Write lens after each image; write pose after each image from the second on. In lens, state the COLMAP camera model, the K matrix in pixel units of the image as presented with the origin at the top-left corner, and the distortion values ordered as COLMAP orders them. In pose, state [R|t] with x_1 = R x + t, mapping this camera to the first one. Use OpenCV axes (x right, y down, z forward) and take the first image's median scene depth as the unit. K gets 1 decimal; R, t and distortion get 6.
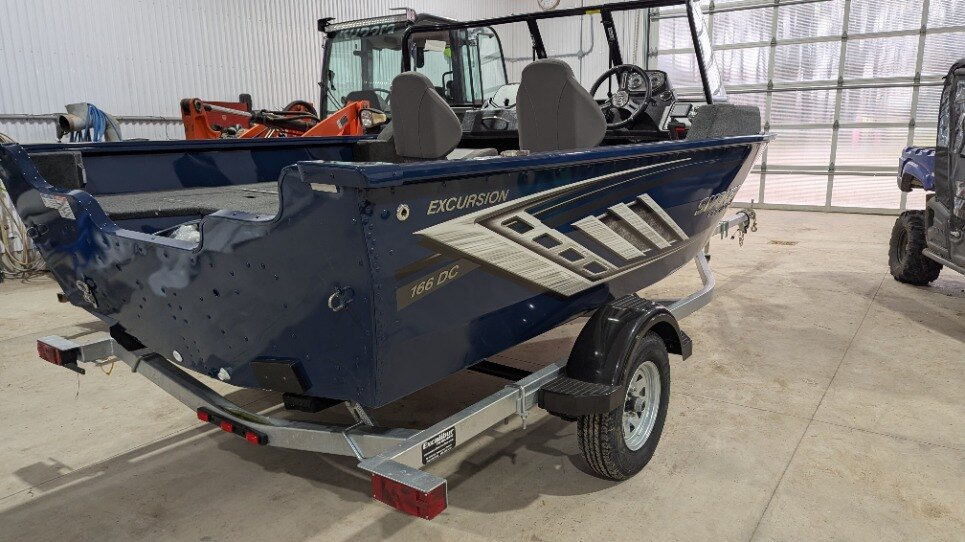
lens RADIAL K [[690.4, 0, 479.7], [0, 690.4, 269.6], [0, 0, 1]] dist [0.010231, -0.013322]
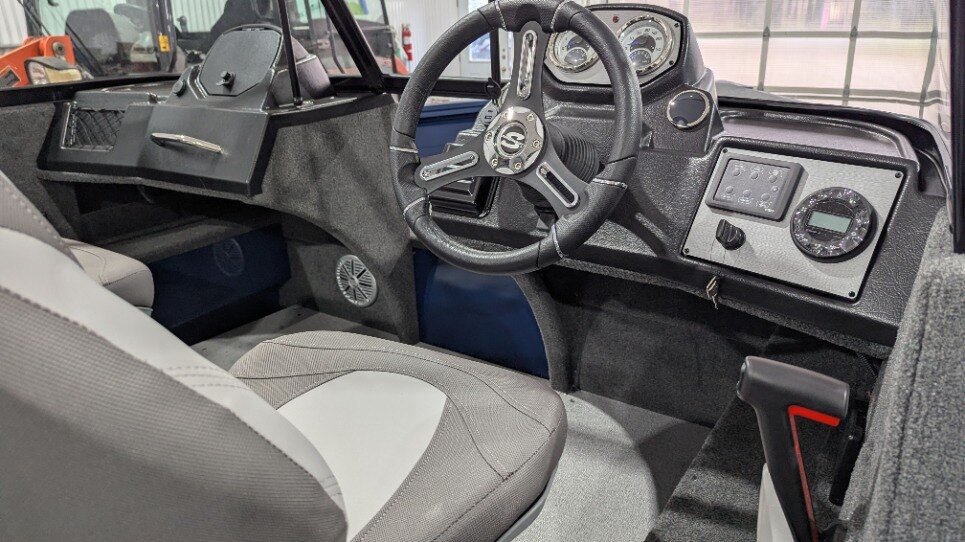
lens RADIAL K [[690.4, 0, 486.8], [0, 690.4, 270.0], [0, 0, 1]] dist [0.010231, -0.013322]
pose [[0.996669, -0.040633, 0.070710, 0.167718], [0.029359, 0.987674, 0.153749, -0.229098], [-0.076086, -0.151161, 0.985577, 0.718982]]
